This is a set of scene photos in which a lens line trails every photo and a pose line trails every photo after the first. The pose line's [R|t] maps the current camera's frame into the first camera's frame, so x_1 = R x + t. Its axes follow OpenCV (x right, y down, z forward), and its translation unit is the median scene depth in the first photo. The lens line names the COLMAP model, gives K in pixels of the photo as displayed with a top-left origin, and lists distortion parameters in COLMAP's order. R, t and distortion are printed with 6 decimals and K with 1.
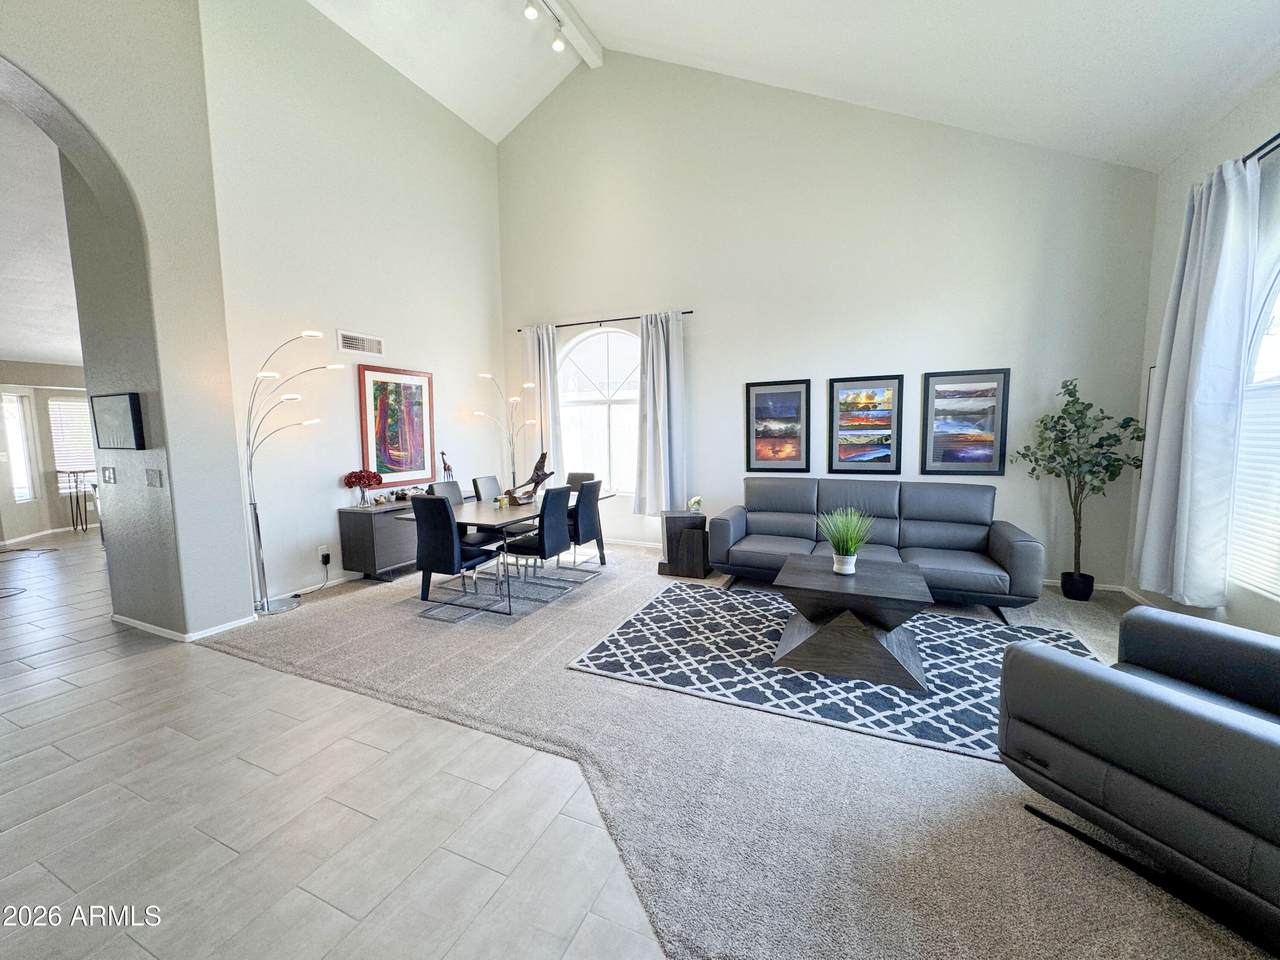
lens RADIAL K [[511.1, 0, 642.5], [0, 511.1, 479.8], [0, 0, 1]] dist [-0.002973, -0.000046]
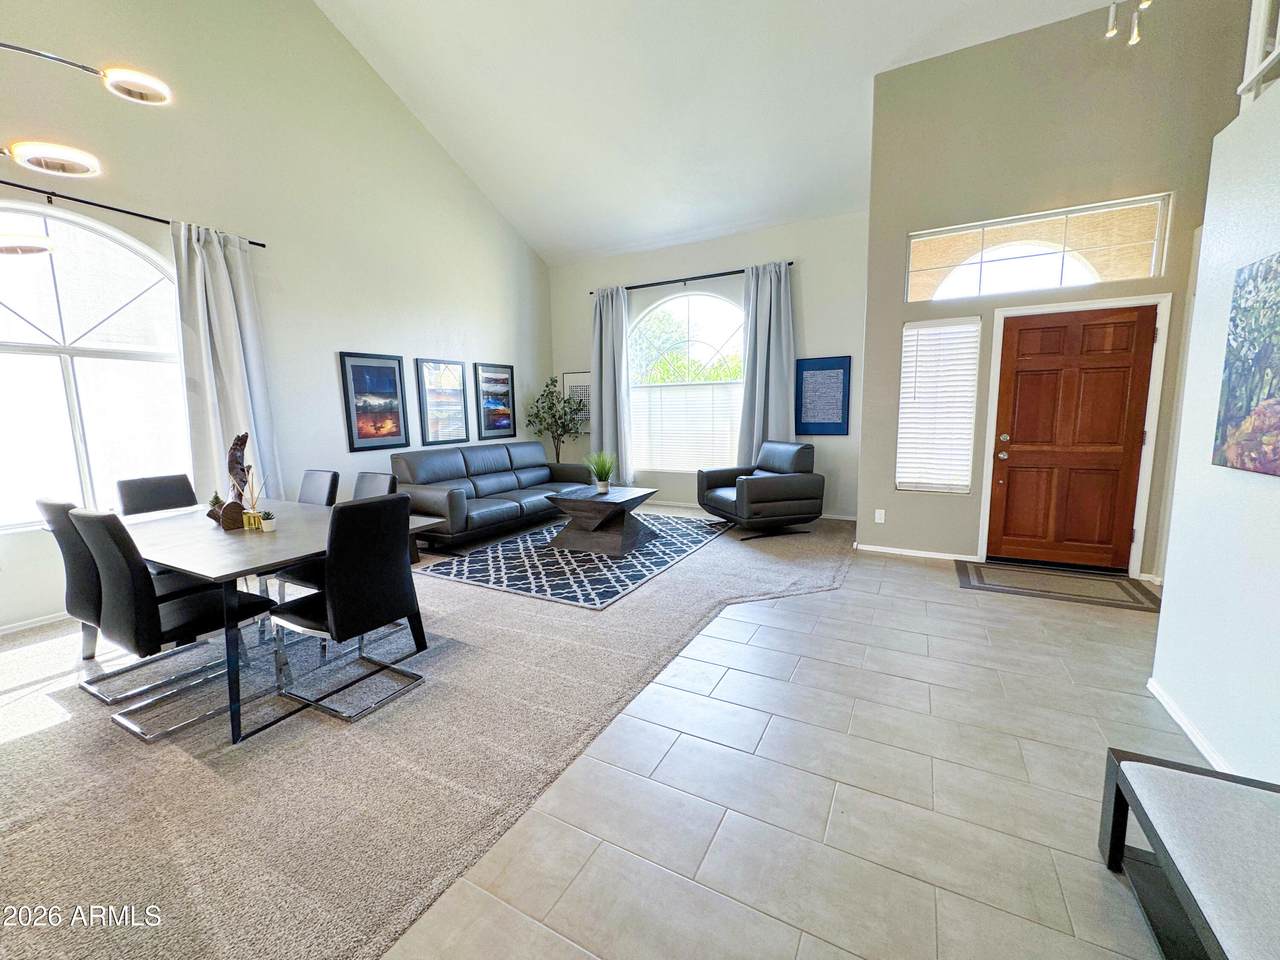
lens RADIAL K [[511.1, 0, 639.0], [0, 511.1, 478.0], [0, 0, 1]] dist [-0.002973, -0.000046]
pose [[0.078178, -0.122950, 0.989329, -0.830217], [0.114810, 0.986874, 0.113572, -0.019260], [-0.990307, 0.104706, 0.091268, 0.549052]]
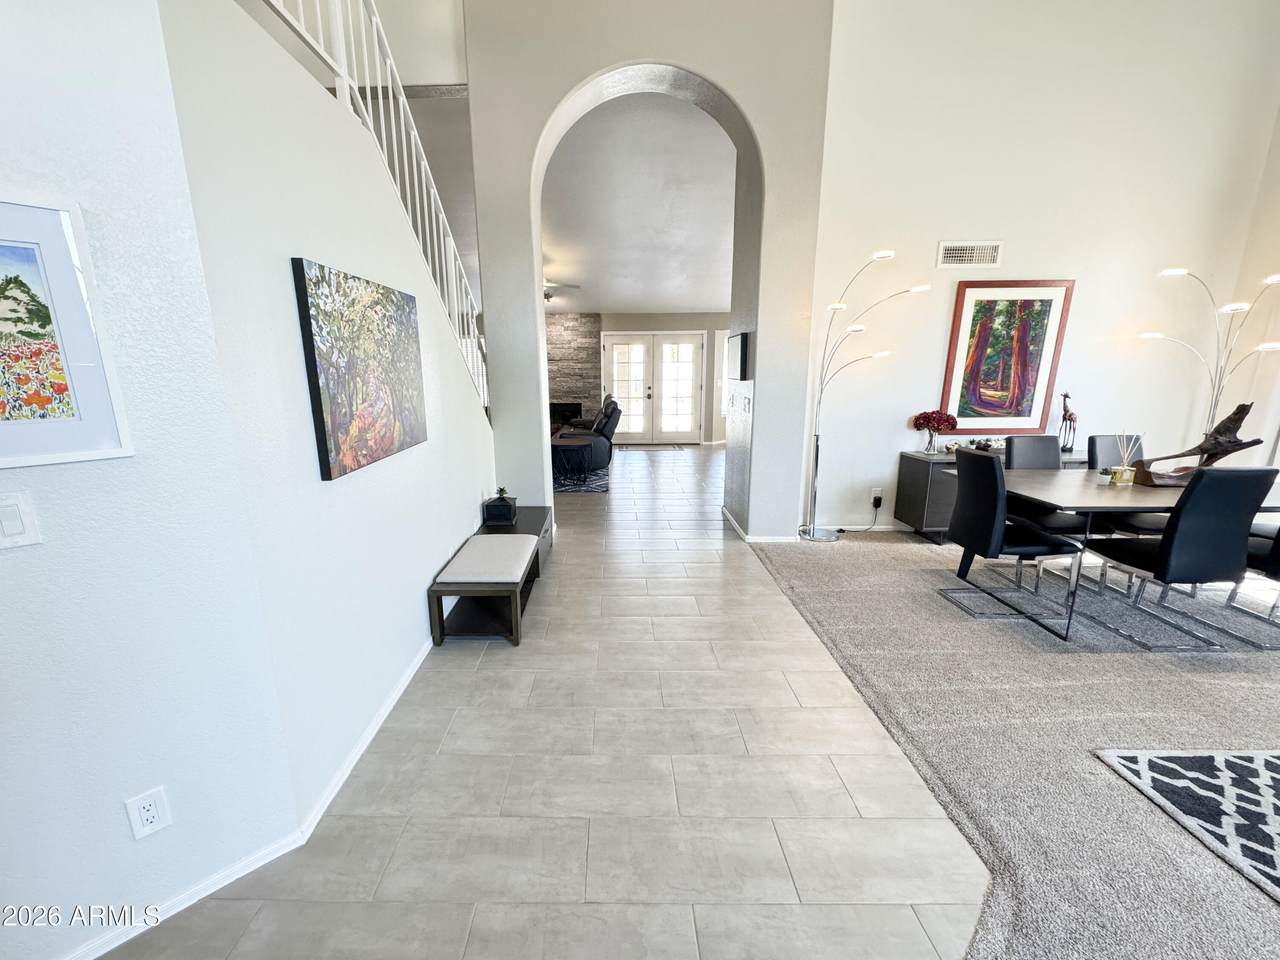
lens RADIAL K [[551.4, 0, 606.3], [0, 551.4, 502.6], [0, 0, 1]] dist [0.002274, 0.000515]
pose [[0.395218, 0.223221, -0.891053, 0.105097], [-0.085206, 0.974751, 0.206397, -0.014334], [0.914627, -0.005649, 0.404259, 0.125427]]
